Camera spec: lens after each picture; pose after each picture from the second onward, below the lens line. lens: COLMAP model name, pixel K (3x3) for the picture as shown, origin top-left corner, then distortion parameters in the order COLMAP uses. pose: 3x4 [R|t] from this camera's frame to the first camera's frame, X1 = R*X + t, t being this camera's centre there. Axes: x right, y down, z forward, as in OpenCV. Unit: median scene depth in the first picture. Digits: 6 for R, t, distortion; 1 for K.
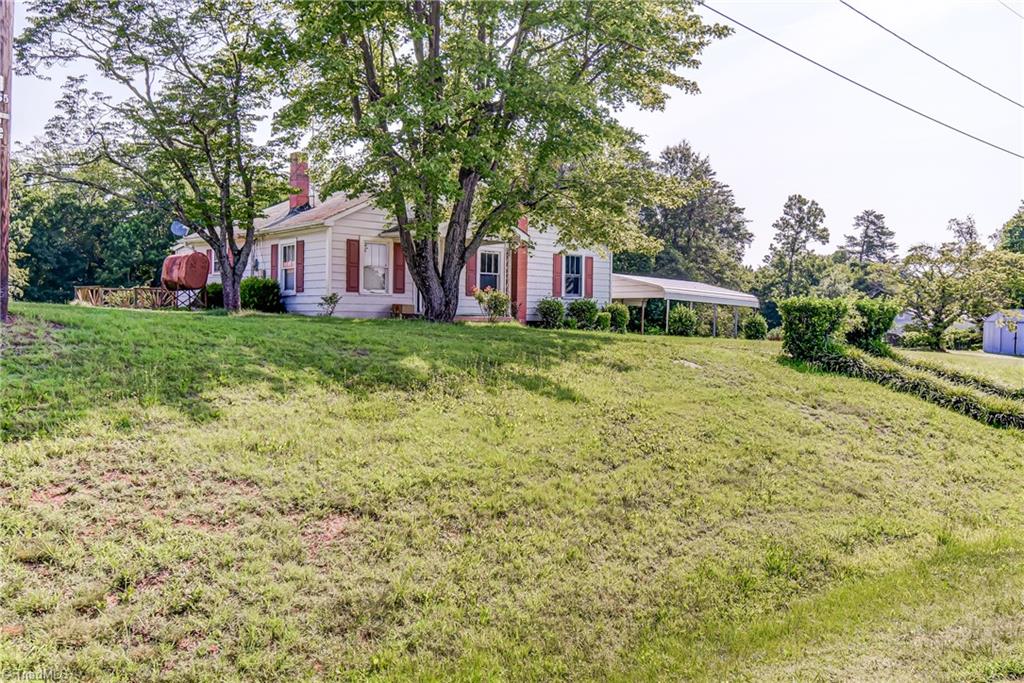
lens RADIAL K [[854.4, 0, 514.2], [0, 854.4, 337.8], [0, 0, 1]] dist [0.013026, -0.008537]
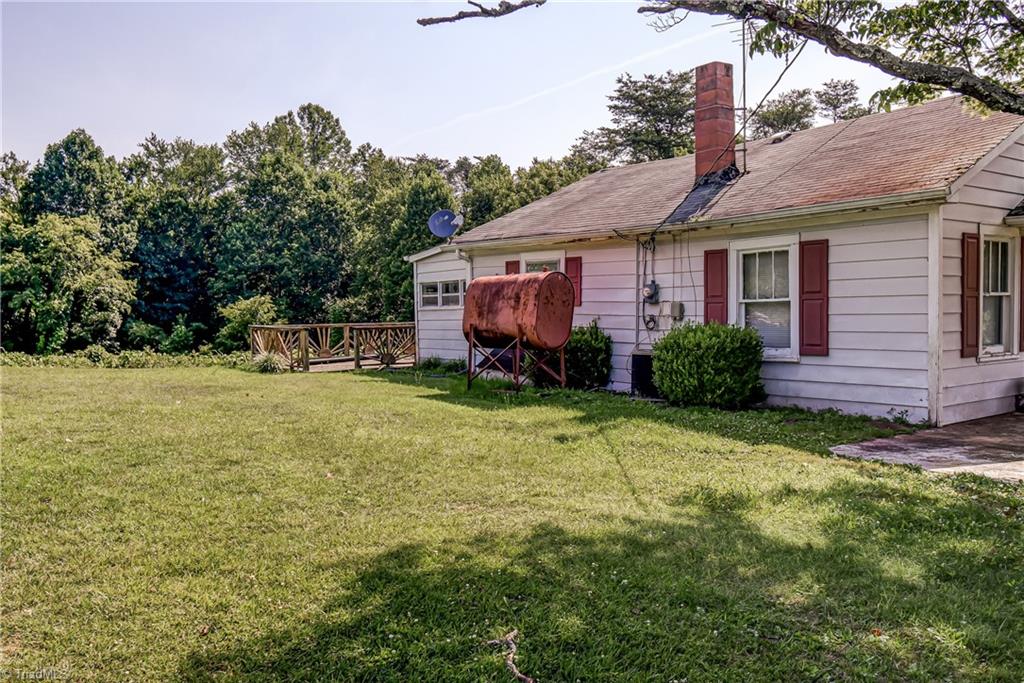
lens RADIAL K [[854.4, 0, 511.8], [0, 854.4, 341.6], [0, 0, 1]] dist [0.013026, -0.008537]
pose [[0.996037, -0.024441, -0.085516, -0.270198], [0.025952, 0.999525, 0.016600, -0.053074], [0.085069, -0.018754, 0.996199, 0.397193]]
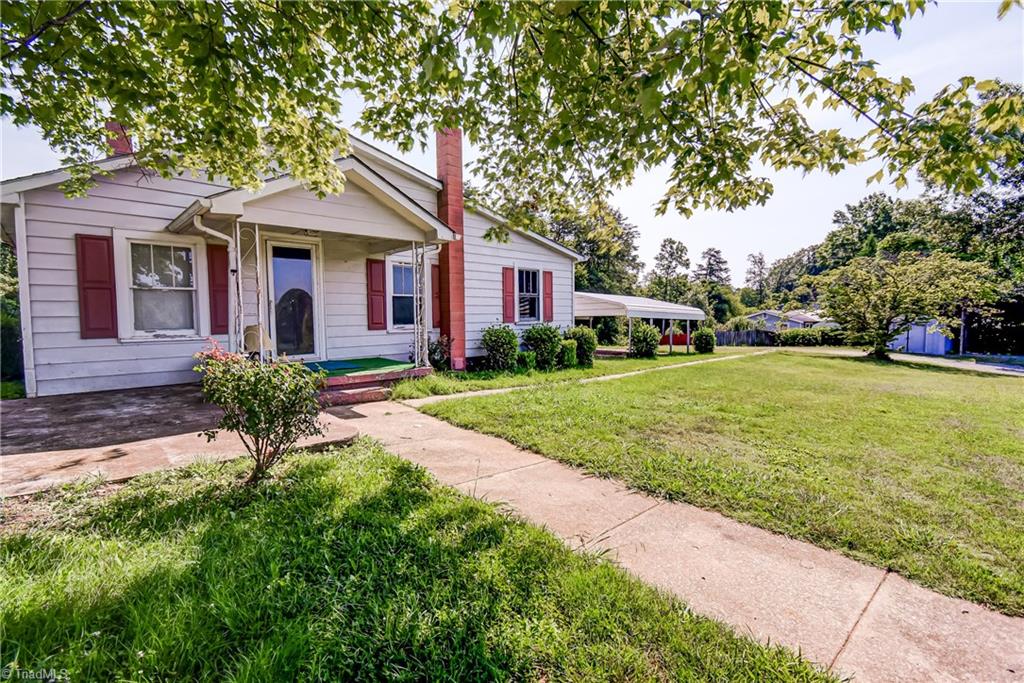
lens RADIAL K [[449.0, 0, 511.4], [0, 449.0, 341.4], [0, 0, 1]] dist [0.027498, -0.021019]
pose [[0.999262, -0.025138, 0.029060, 0.035161], [0.024117, 0.999097, 0.034974, -0.039517], [-0.029913, -0.034247, 0.998966, 0.515443]]
